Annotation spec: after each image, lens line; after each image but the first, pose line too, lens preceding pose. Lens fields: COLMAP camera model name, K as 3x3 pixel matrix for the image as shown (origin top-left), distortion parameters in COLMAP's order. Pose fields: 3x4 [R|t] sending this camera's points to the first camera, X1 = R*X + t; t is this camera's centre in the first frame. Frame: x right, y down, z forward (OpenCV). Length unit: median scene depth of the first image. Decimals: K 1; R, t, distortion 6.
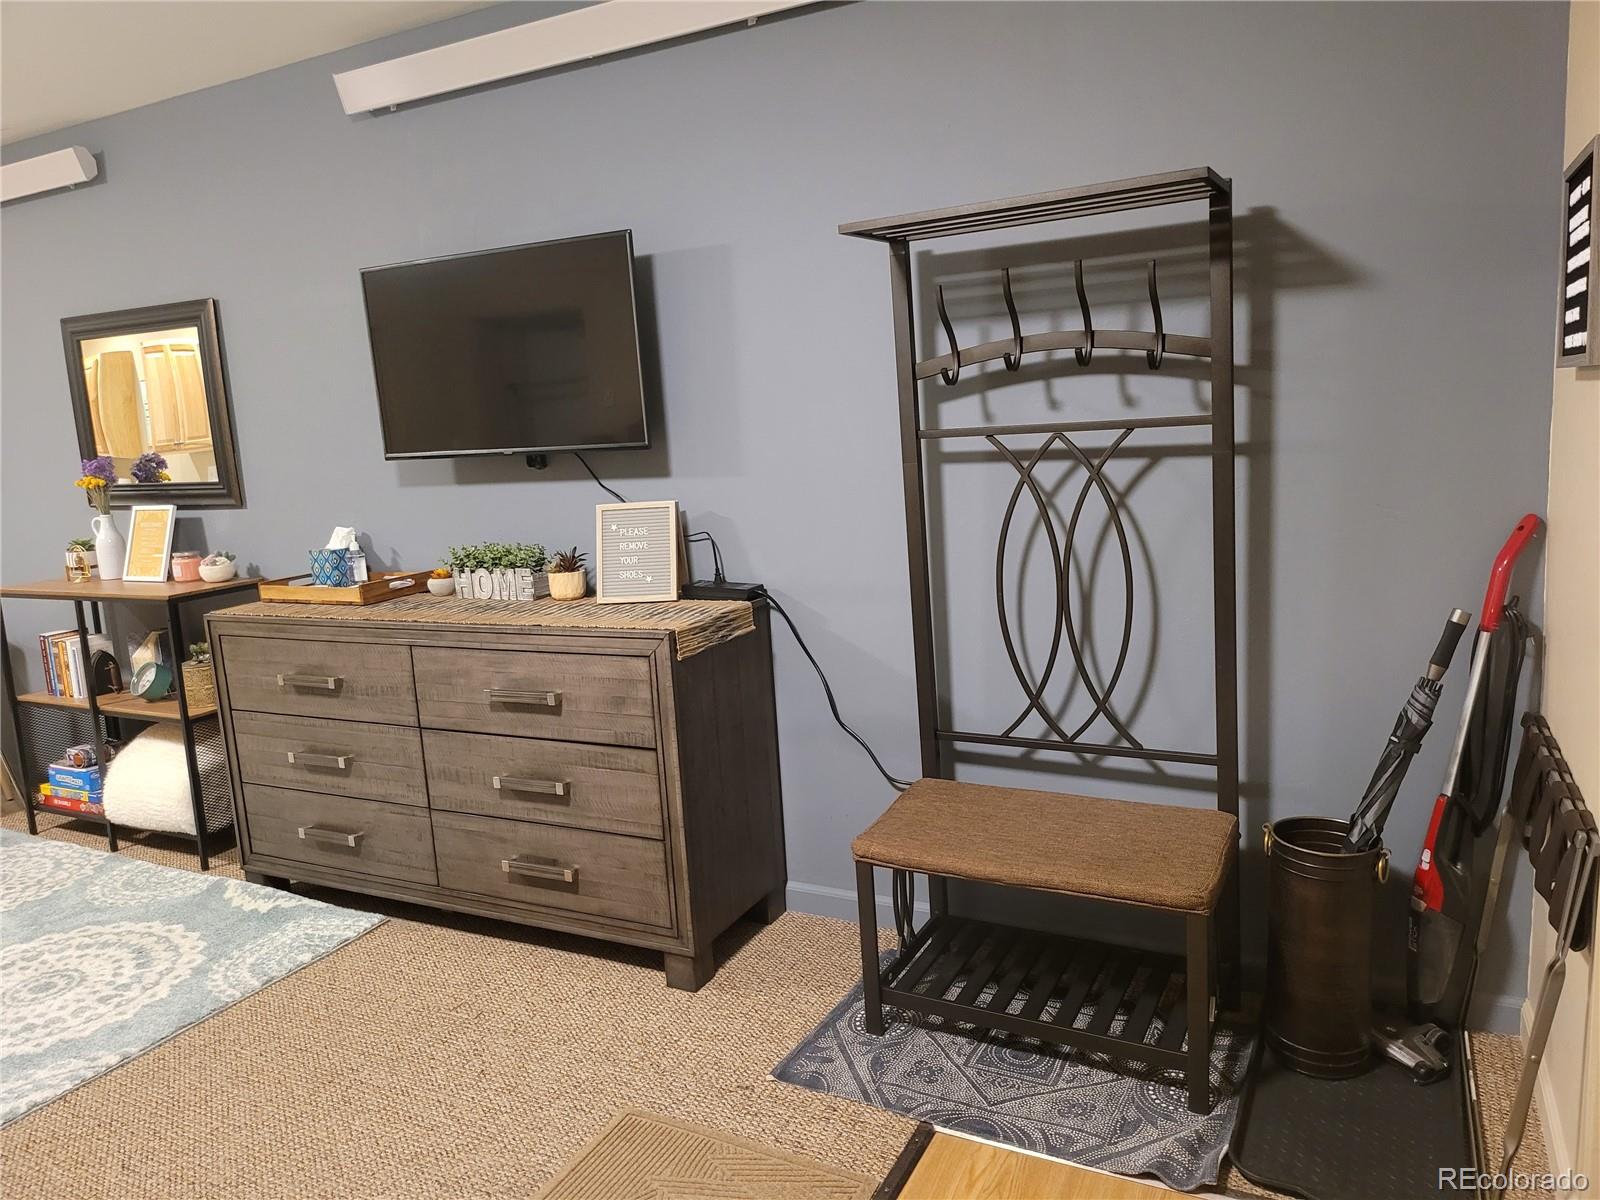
lens RADIAL K [[1115.8, 0, 809.6], [0, 1115.8, 589.3], [0, 0, 1]] dist [0.056303, -0.055716]
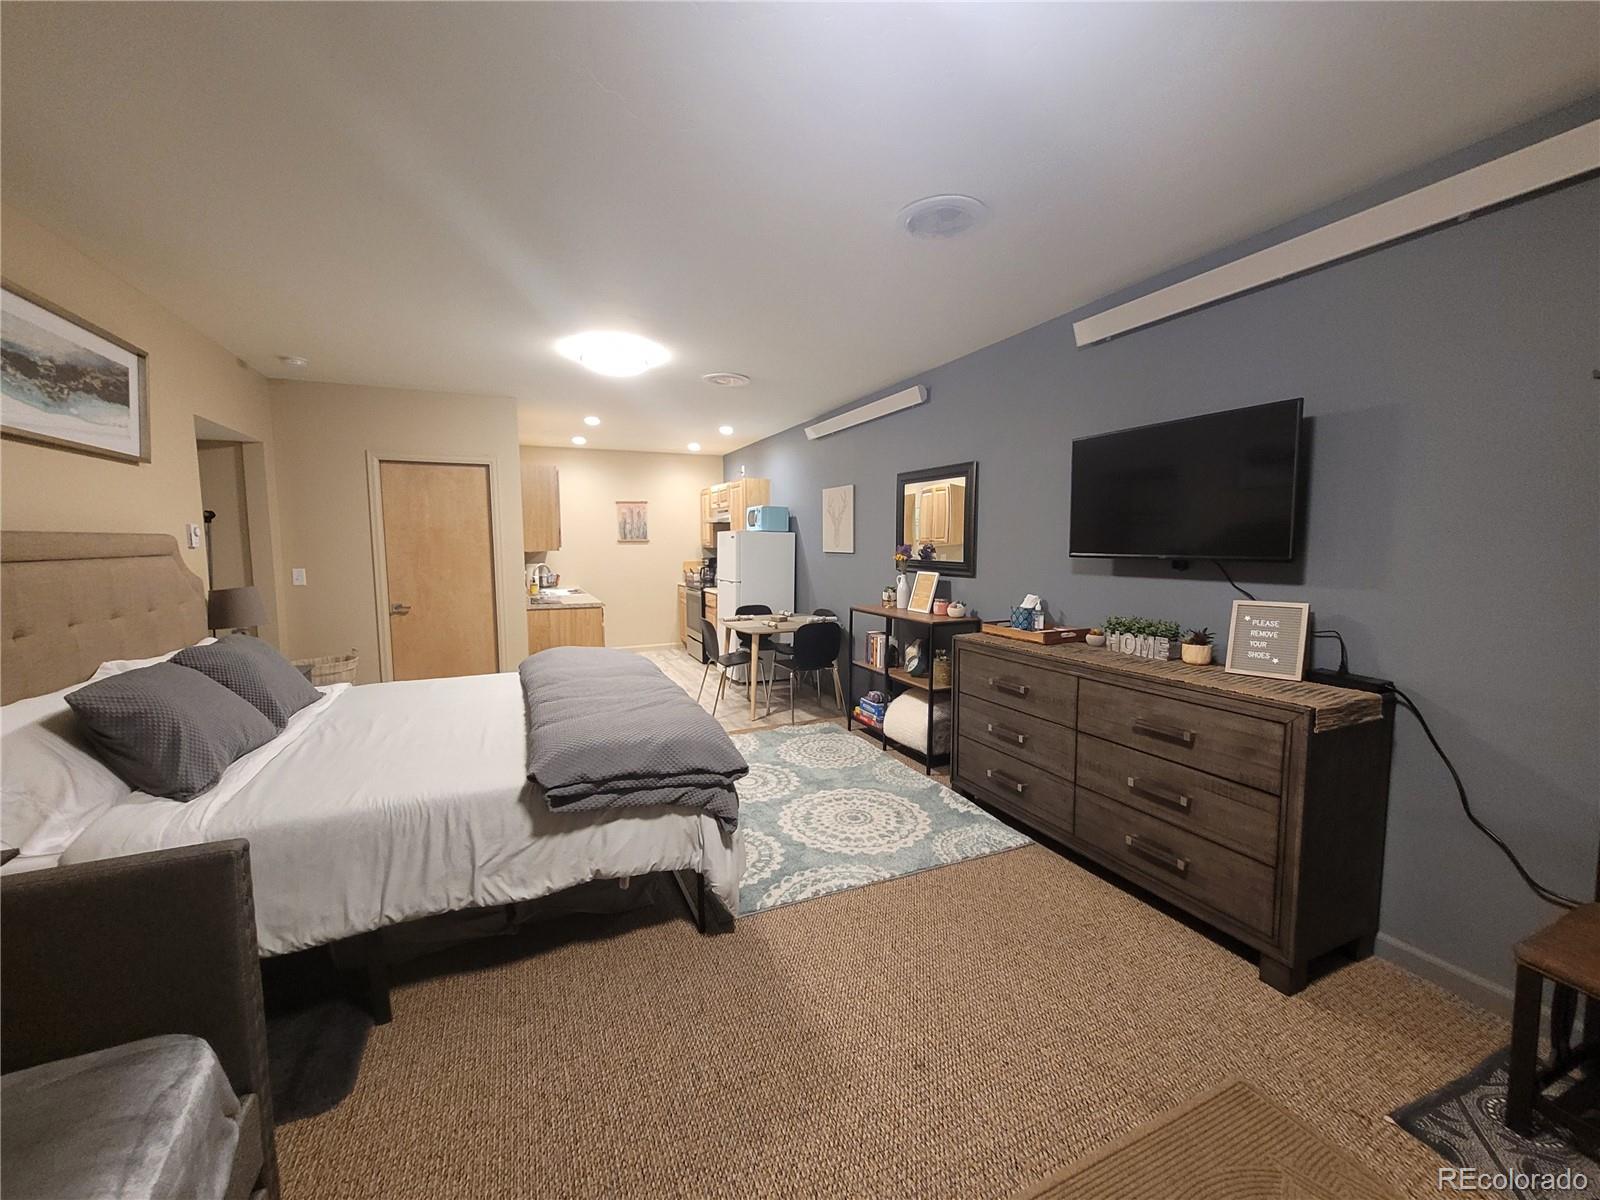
lens RADIAL K [[634.8, 0, 800.0], [0, 634.8, 600.0], [0, 0, 1]] dist [0.000973, 0.000243]
pose [[0.779781, 0.113237, -0.615727, -0.122610], [-0.140589, 0.990060, 0.004031, -0.004174], [0.610063, 0.083421, 0.787949, 0.063896]]
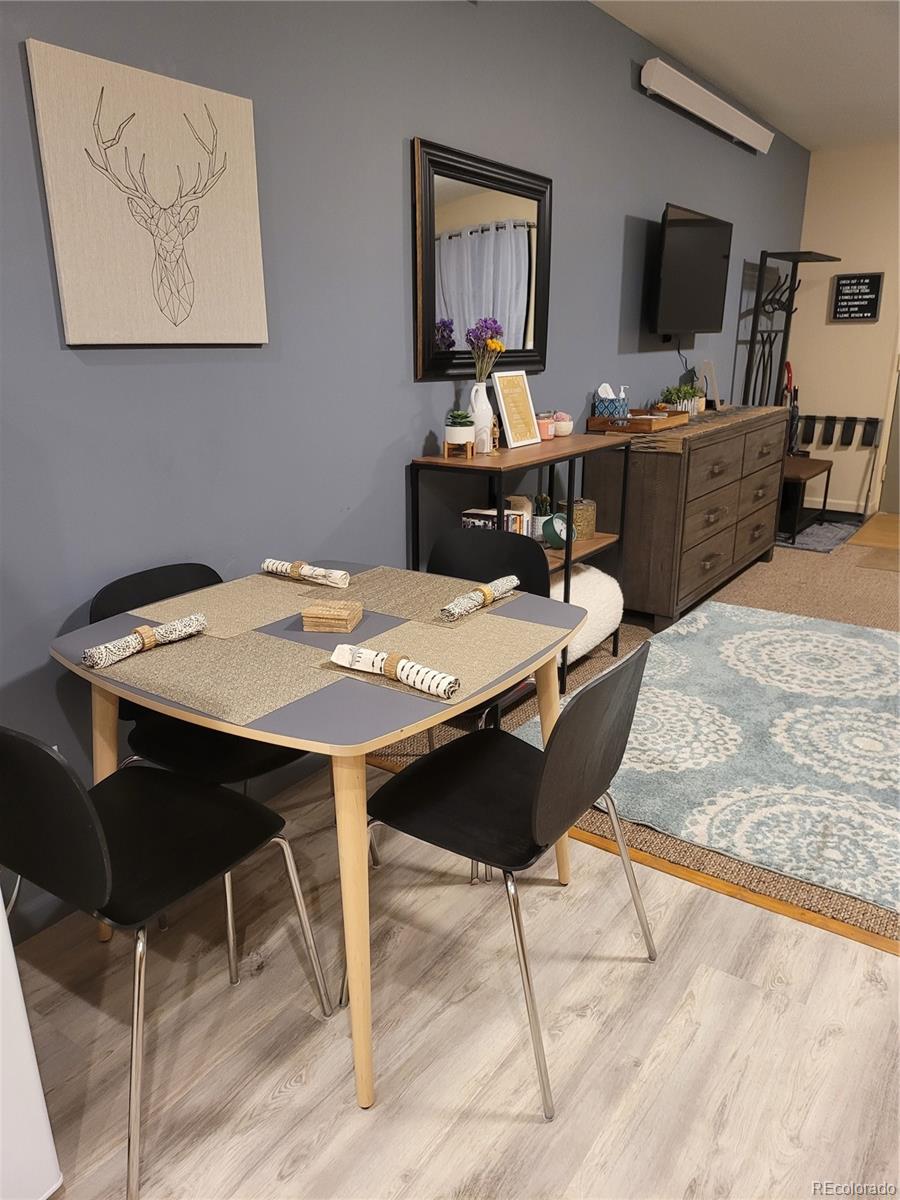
lens RADIAL K [[836.9, 0, 448.4], [0, 836.9, 597.4], [0, 0, 1]] dist [0.056303, -0.055716]
pose [[0.144777, -0.237639, 0.960504, -1.769963], [0.155332, 0.964153, 0.215129, -0.063648], [-0.977196, 0.118051, 0.176500, 1.216004]]
